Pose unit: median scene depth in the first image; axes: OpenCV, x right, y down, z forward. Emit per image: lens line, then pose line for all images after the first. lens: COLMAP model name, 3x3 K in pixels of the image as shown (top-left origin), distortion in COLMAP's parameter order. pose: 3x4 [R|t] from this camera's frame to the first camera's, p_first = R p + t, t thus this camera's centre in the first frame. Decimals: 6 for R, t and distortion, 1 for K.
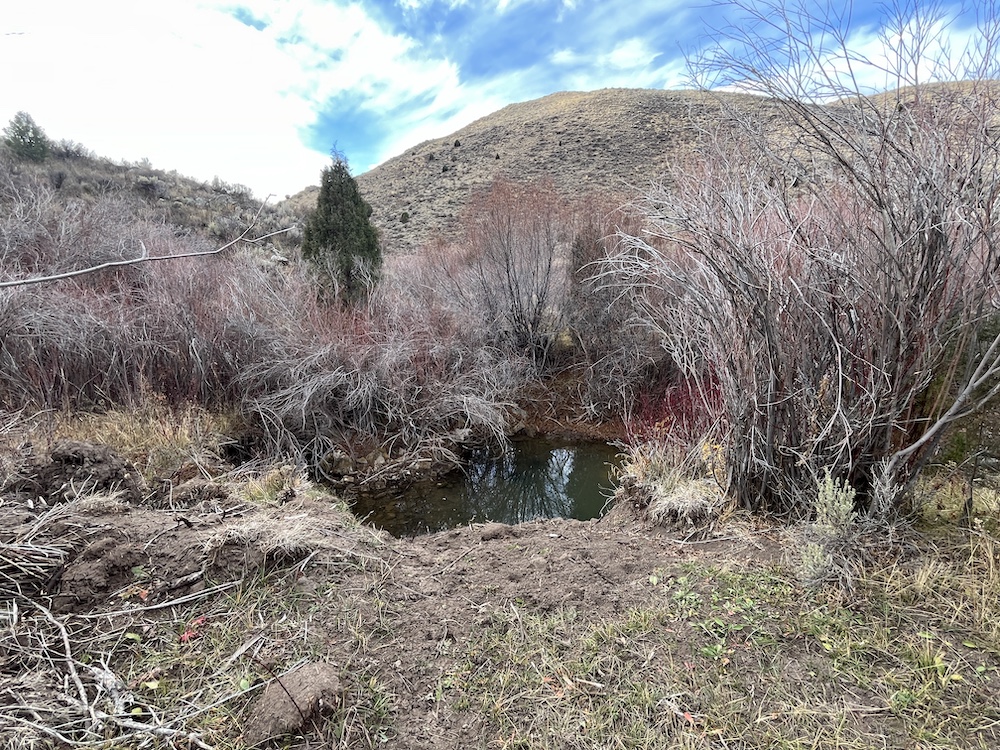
lens RADIAL K [[477.0, 0, 496.5], [0, 477.0, 372.3], [0, 0, 1]] dist [-0.002001, -0.000098]
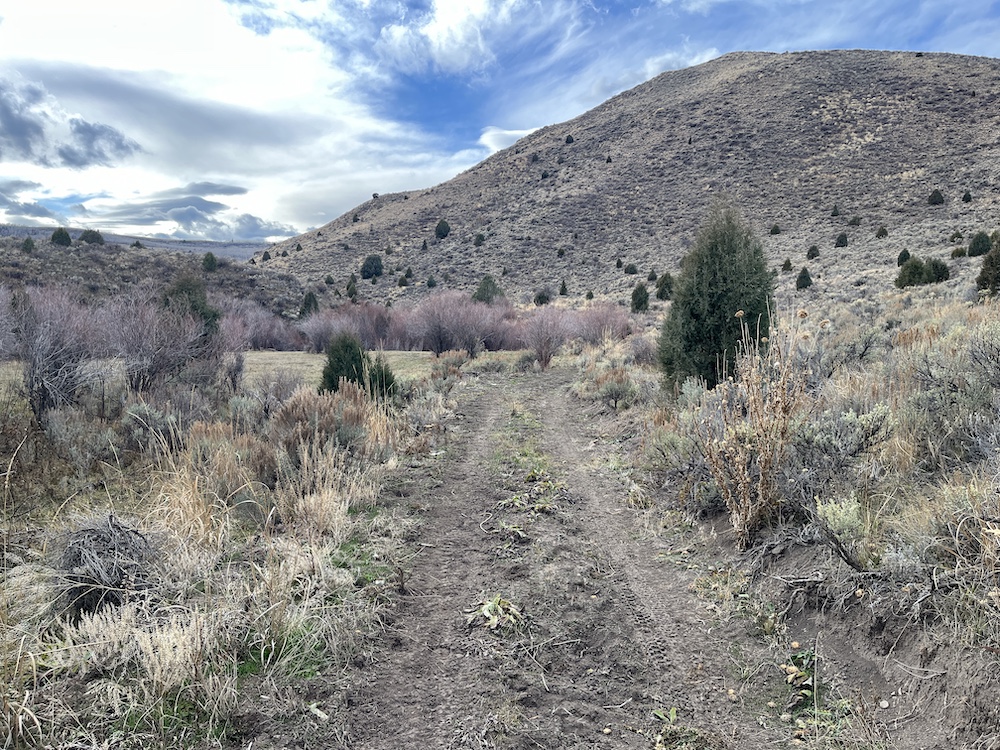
lens RADIAL K [[744.6, 0, 501.5], [0, 744.6, 374.7], [0, 0, 1]] dist [0.031840, -0.060652]
pose [[0.969984, 0.046696, -0.238645, 0.151432], [-0.067387, 0.994572, -0.079287, 0.029137], [0.233647, 0.092988, 0.967865, -0.255245]]
